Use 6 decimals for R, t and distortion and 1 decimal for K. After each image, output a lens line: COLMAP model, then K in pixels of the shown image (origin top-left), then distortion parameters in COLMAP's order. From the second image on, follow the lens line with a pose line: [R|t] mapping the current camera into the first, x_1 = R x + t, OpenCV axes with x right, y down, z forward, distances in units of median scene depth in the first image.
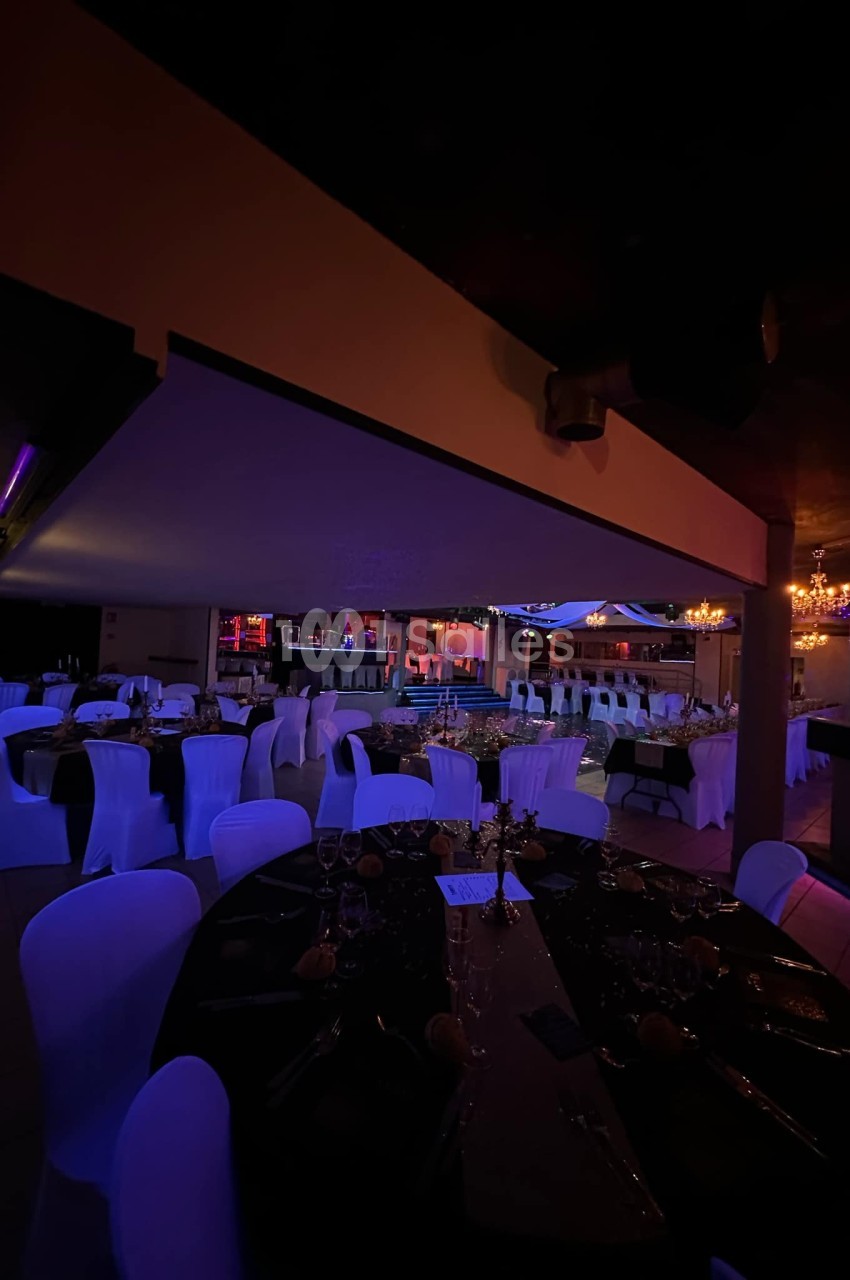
lens RADIAL K [[503.6, 0, 425.0], [0, 503.6, 634.1], [0, 0, 1]] dist [-0.000780, -0.000094]
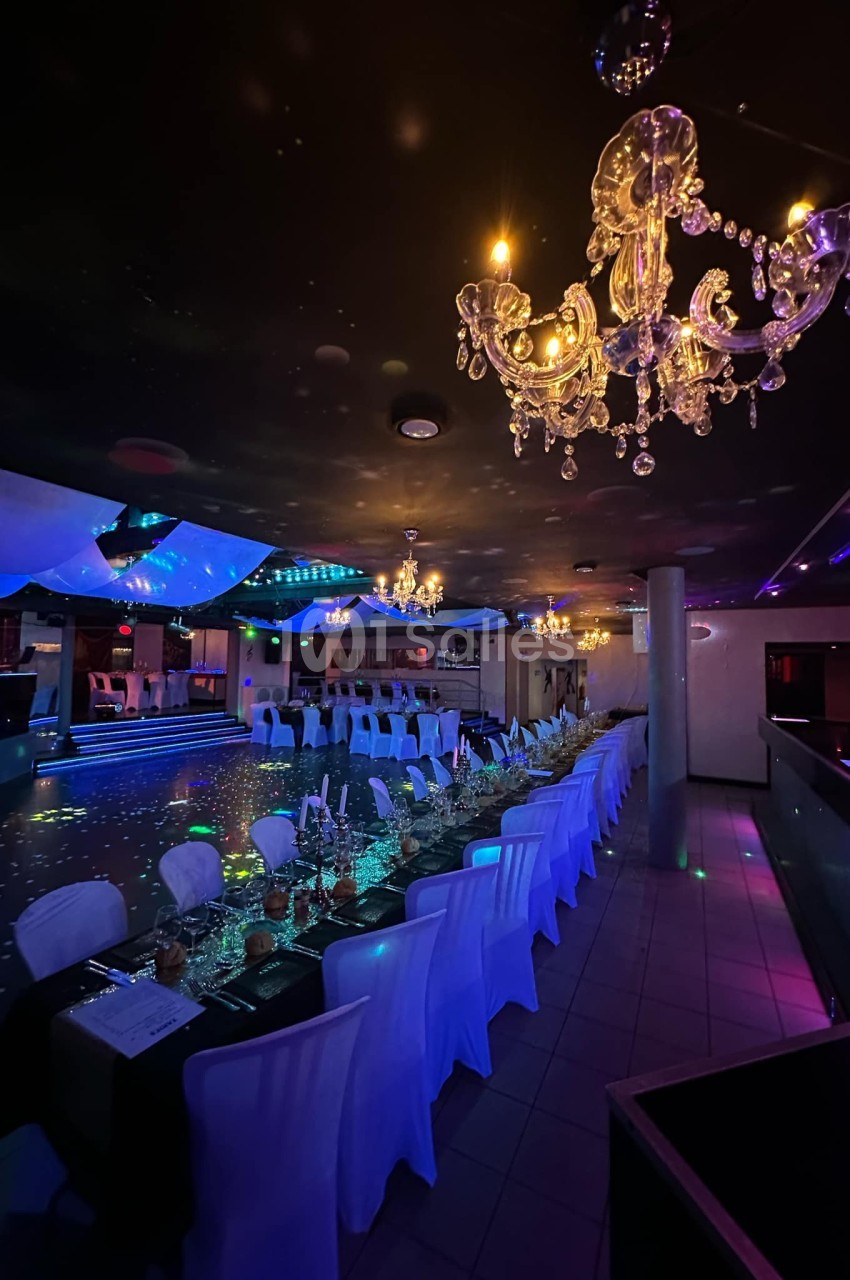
lens RADIAL K [[503.6, 0, 425.0], [0, 503.6, 634.1], [0, 0, 1]] dist [-0.000780, -0.000094]
pose [[0.944242, -0.018288, 0.328743, 0.176979], [0.024797, 0.999571, -0.015617, 0.007654], [-0.328316, 0.022898, 0.944290, 0.233076]]
